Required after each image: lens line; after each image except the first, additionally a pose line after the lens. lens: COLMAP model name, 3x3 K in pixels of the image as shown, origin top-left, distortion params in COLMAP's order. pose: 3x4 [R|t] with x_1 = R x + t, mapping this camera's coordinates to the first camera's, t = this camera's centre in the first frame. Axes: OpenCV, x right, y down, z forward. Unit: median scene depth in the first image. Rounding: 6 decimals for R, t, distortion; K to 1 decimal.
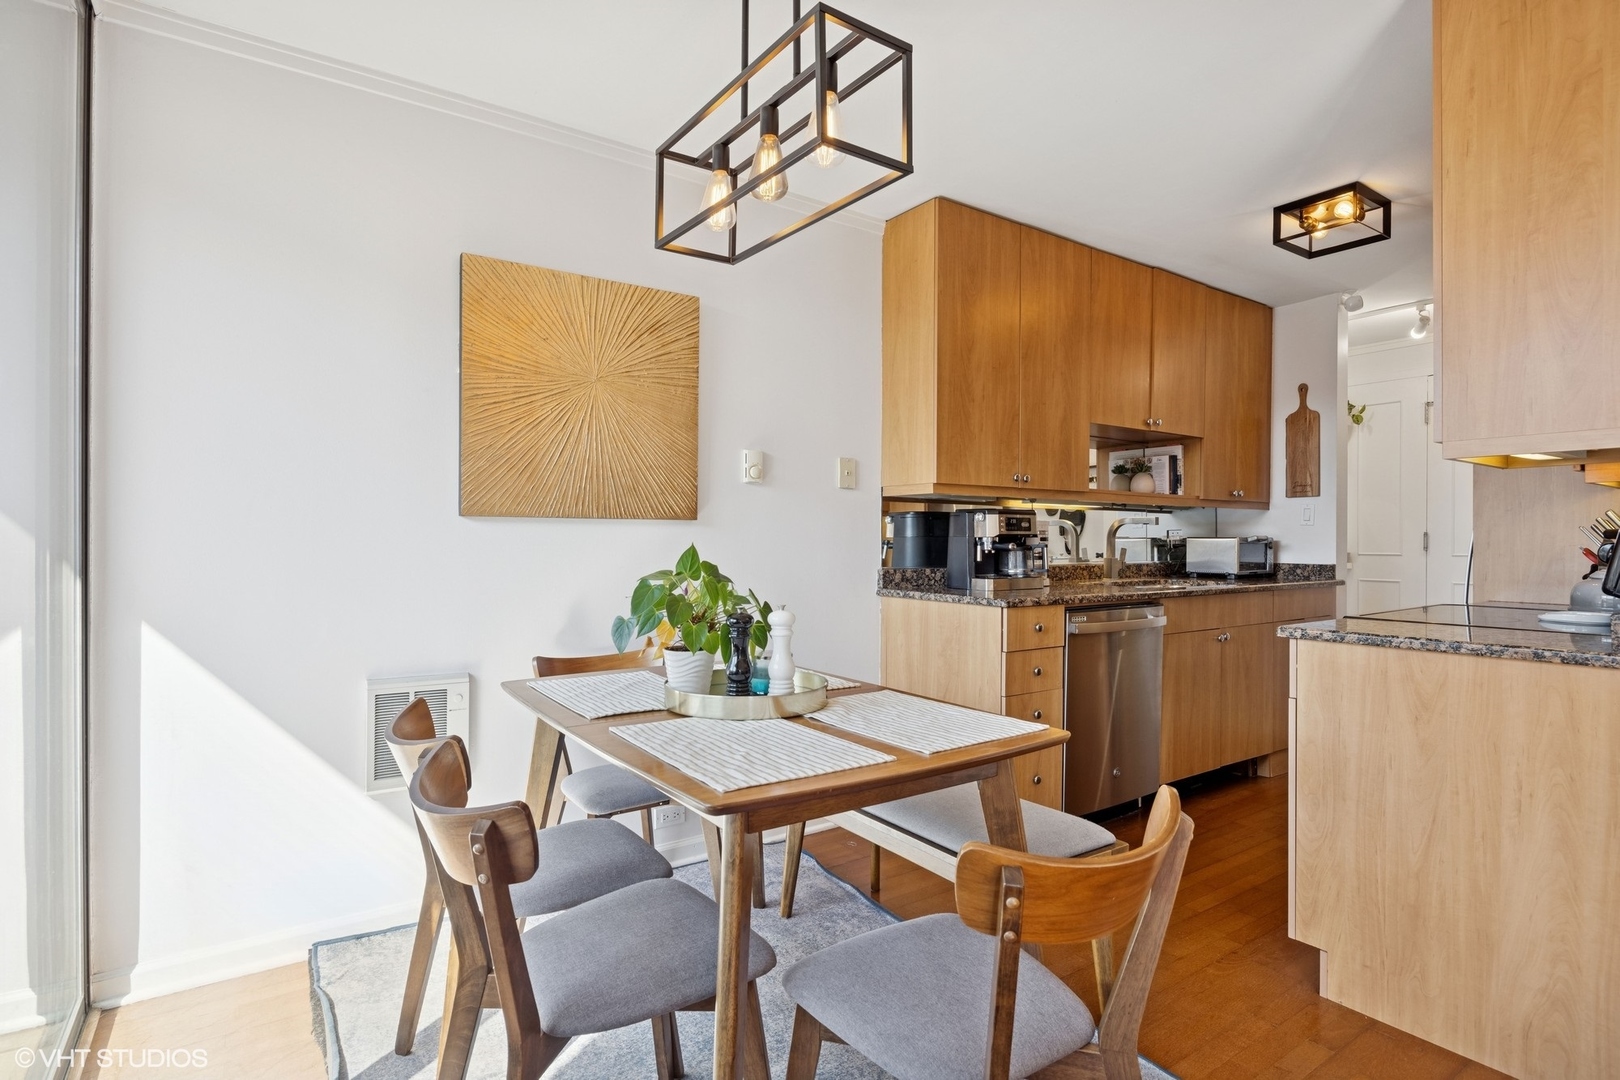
lens RADIAL K [[815.0, 0, 807.8], [0, 815.0, 541.8], [0, 0, 1]] dist [-0.001437, -0.003244]
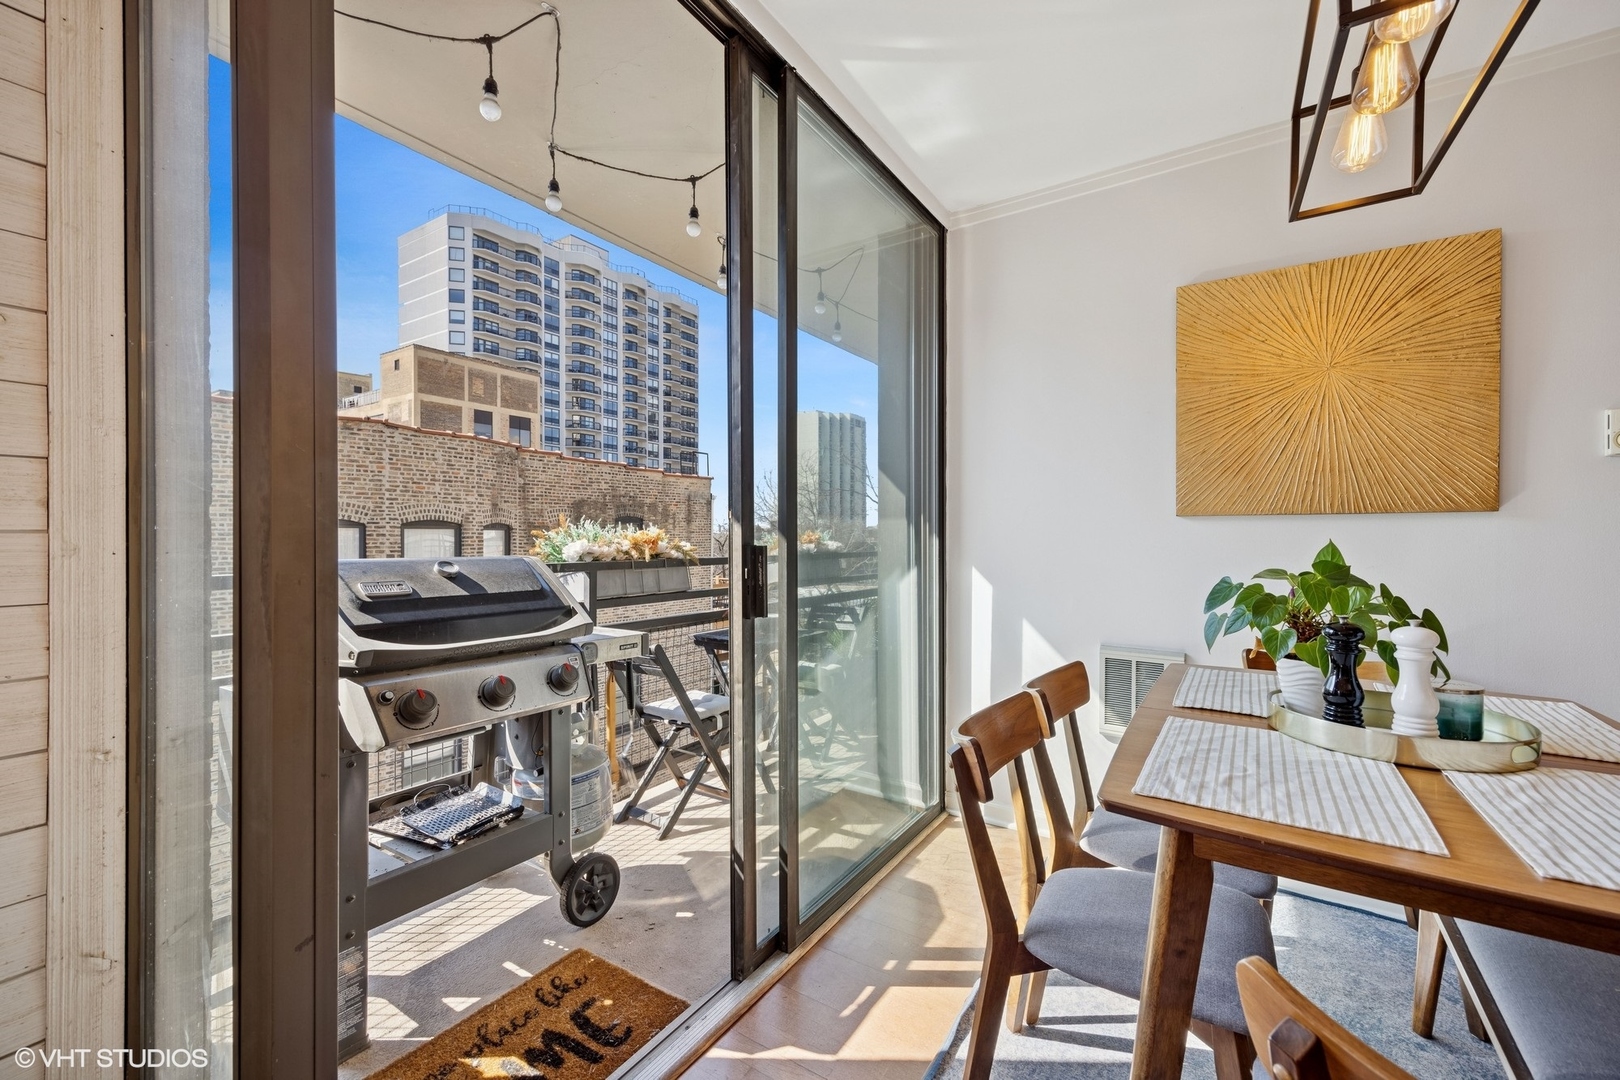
lens RADIAL K [[658.3, 0, 812.8], [0, 658.3, 538.4], [0, 0, 1]] dist [0.008082, -0.001792]
pose [[0.384511, -0.001585, -0.923119, 0.177625], [-0.001112, 0.999997, -0.002180, 0.001363], [0.923120, 0.001865, 0.384508, 0.125906]]
